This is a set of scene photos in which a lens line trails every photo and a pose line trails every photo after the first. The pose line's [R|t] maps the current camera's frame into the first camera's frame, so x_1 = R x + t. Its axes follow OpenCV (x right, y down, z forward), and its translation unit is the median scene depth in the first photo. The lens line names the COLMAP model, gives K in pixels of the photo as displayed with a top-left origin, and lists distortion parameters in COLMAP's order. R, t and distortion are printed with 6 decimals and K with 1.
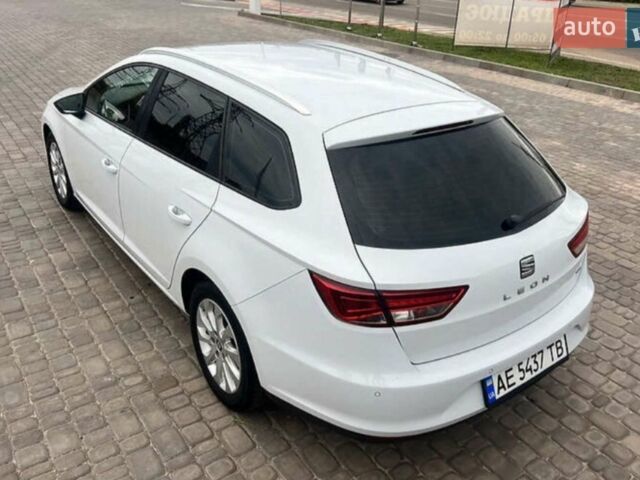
lens RADIAL K [[589.5, 0, 327.3], [0, 589.5, 233.9], [0, 0, 1]] dist [0.025740, 0.000000]
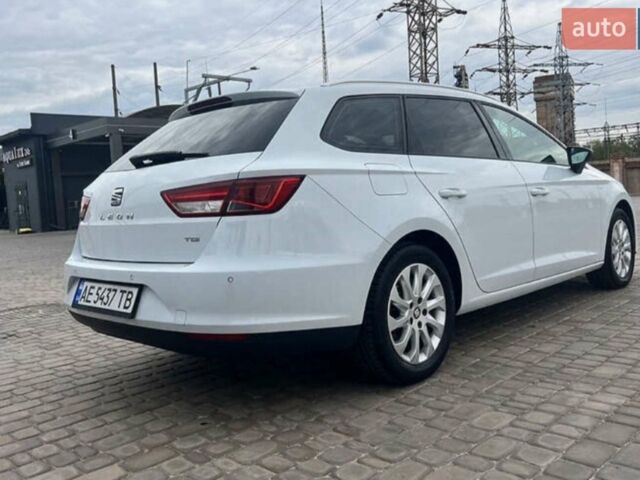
lens RADIAL K [[589.5, 0, 304.5], [0, 589.5, 231.7], [0, 0, 1]] dist [0.025740, 0.000000]
pose [[0.127593, 0.005473, -0.991812, 1.314719], [-0.369063, 0.928439, -0.042355, 0.029480], [0.920604, 0.371445, 0.120482, 1.073840]]
